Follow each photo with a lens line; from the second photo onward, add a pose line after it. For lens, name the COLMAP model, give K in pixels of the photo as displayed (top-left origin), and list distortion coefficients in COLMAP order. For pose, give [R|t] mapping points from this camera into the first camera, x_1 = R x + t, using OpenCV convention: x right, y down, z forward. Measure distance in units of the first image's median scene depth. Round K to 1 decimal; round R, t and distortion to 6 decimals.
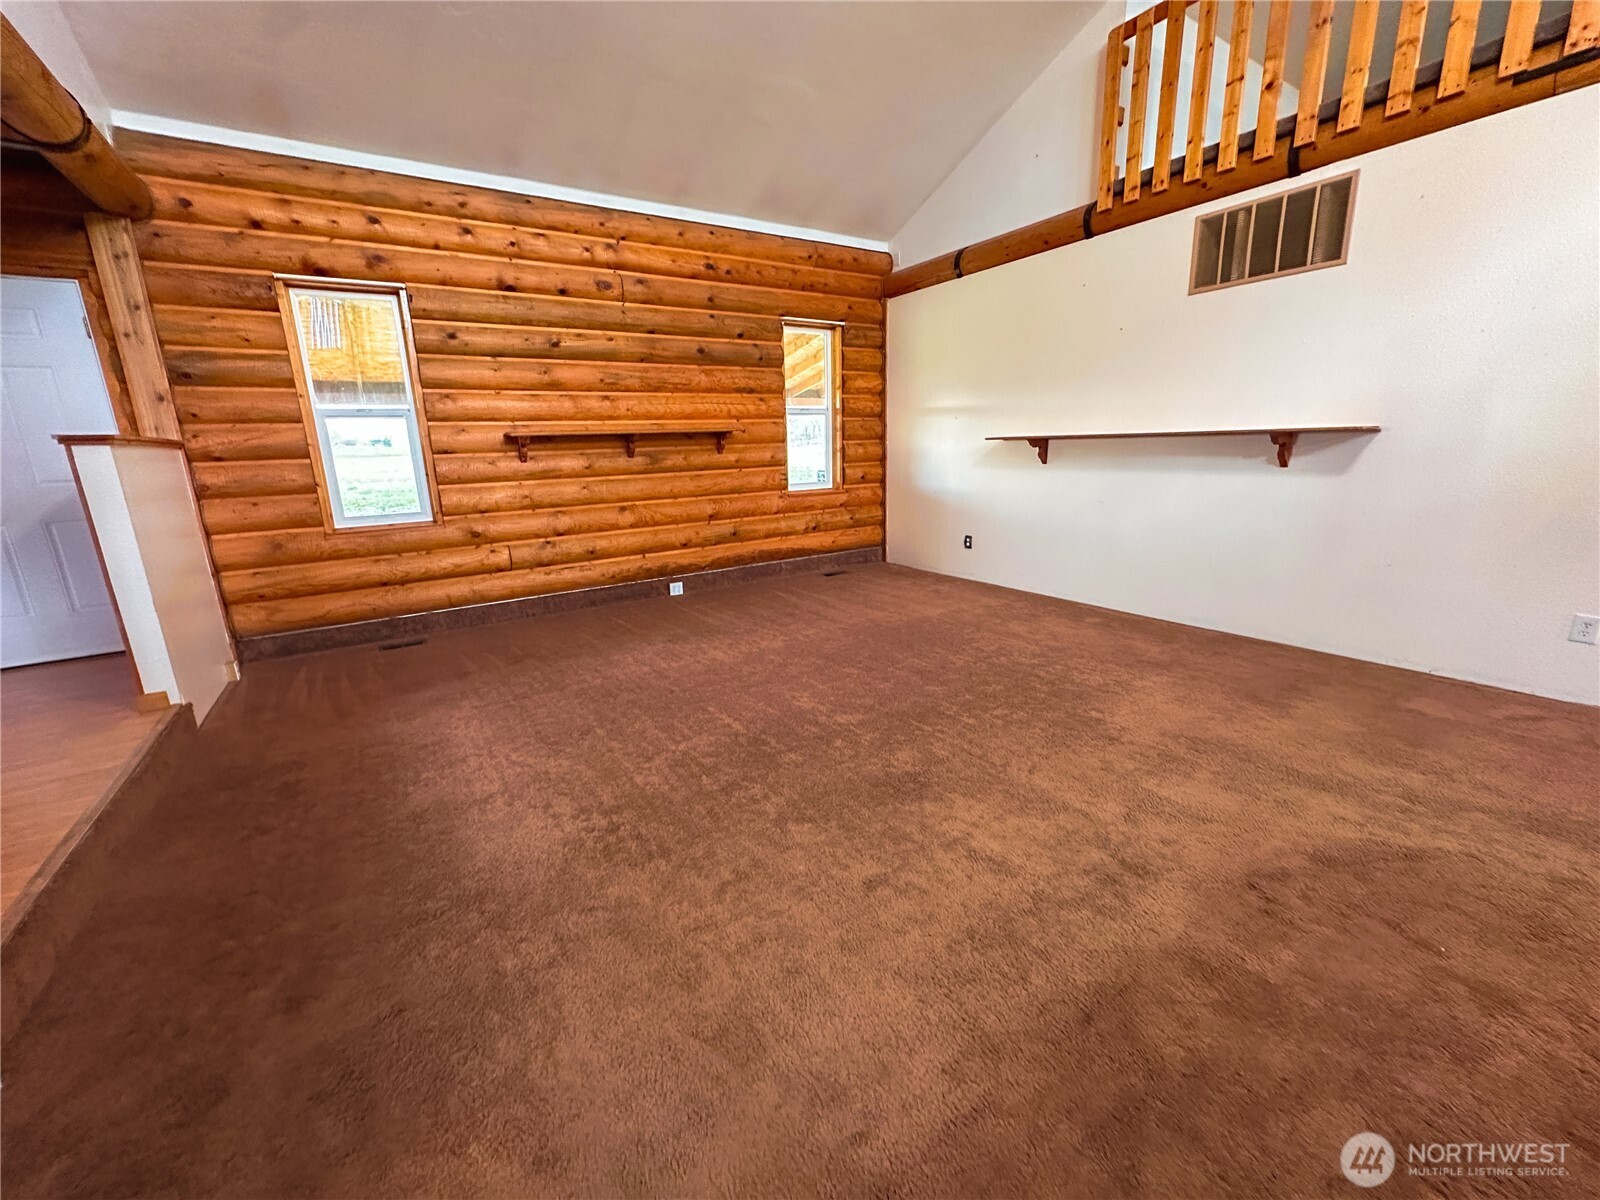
lens RADIAL K [[639.2, 0, 802.4], [0, 639.2, 596.1], [0, 0, 1]] dist [-0.003095, 0.000914]
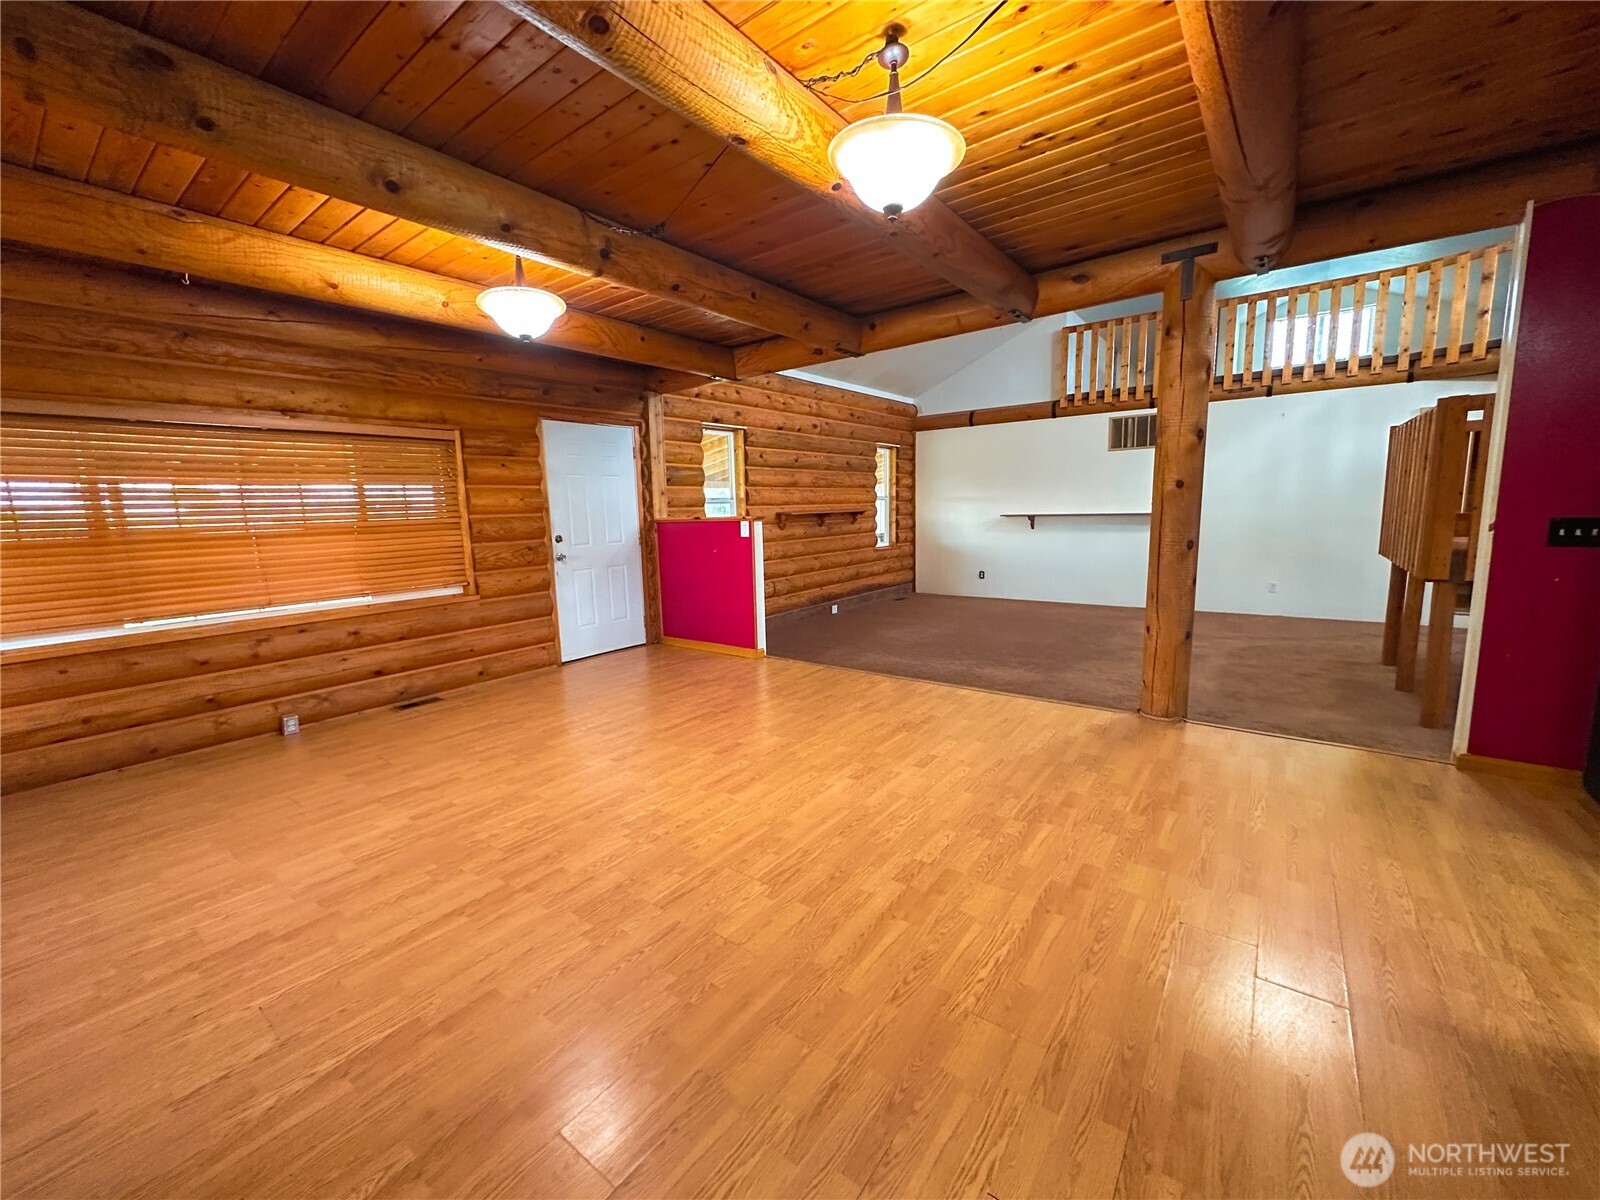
lens RADIAL K [[639.2, 0, 799.3], [0, 639.2, 607.8], [0, 0, 1]] dist [-0.003095, 0.000914]
pose [[0.938957, -0.047755, 0.340704, -0.795709], [0.078193, 0.994024, -0.076166, 0.095906], [-0.335030, 0.098157, 0.937080, -0.434424]]
